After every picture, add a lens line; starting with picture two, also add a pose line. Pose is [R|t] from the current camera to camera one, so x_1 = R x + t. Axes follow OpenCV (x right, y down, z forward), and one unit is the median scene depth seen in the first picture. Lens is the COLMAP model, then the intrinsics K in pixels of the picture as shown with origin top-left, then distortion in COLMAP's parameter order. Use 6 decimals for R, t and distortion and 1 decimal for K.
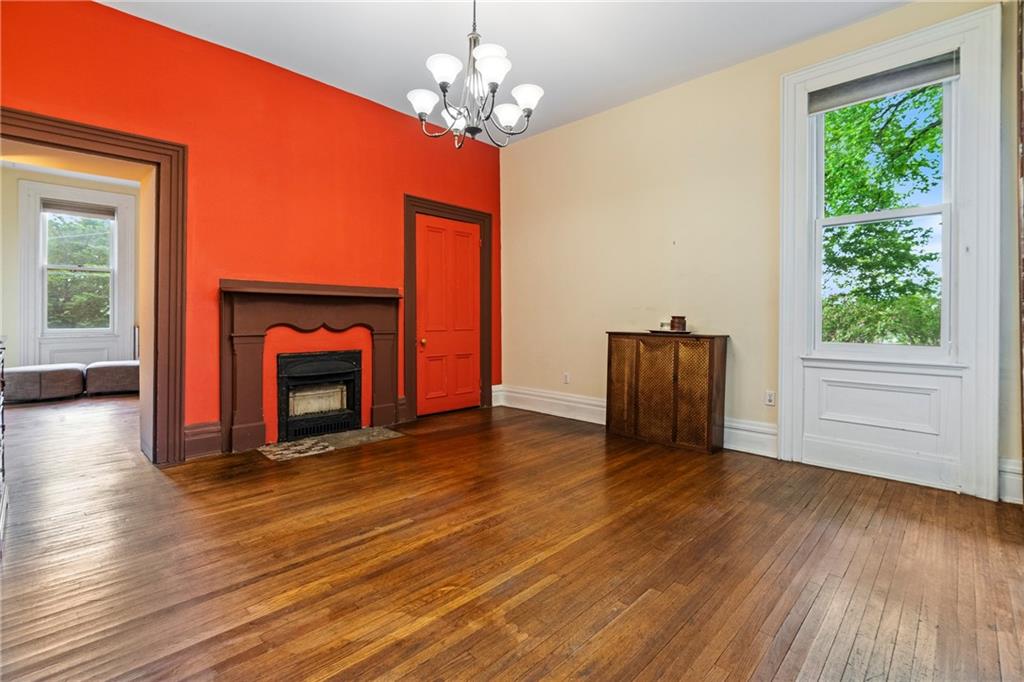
lens RADIAL K [[465.5, 0, 509.4], [0, 465.5, 322.2], [0, 0, 1]] dist [-0.004604, 0.000394]
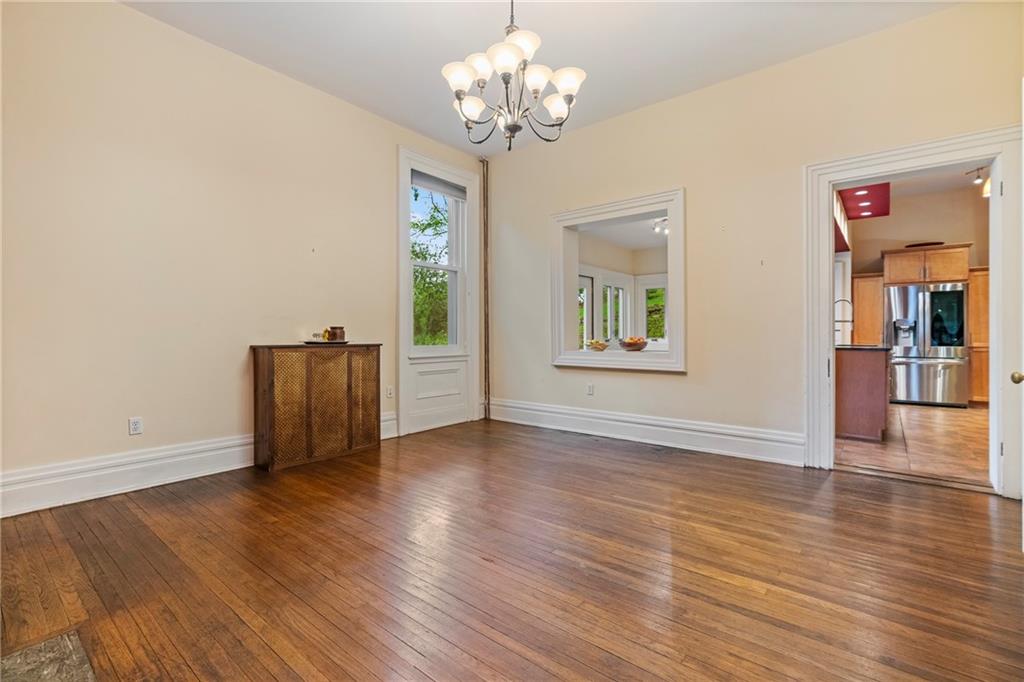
lens RADIAL K [[465.5, 0, 512.1], [0, 465.5, 339.5], [0, 0, 1]] dist [-0.004604, 0.000394]
pose [[-0.103906, -0.014568, 0.994480, -1.170788], [0.007662, 0.999851, 0.015447, 0.004237], [-0.994558, 0.009225, -0.103779, 1.261403]]
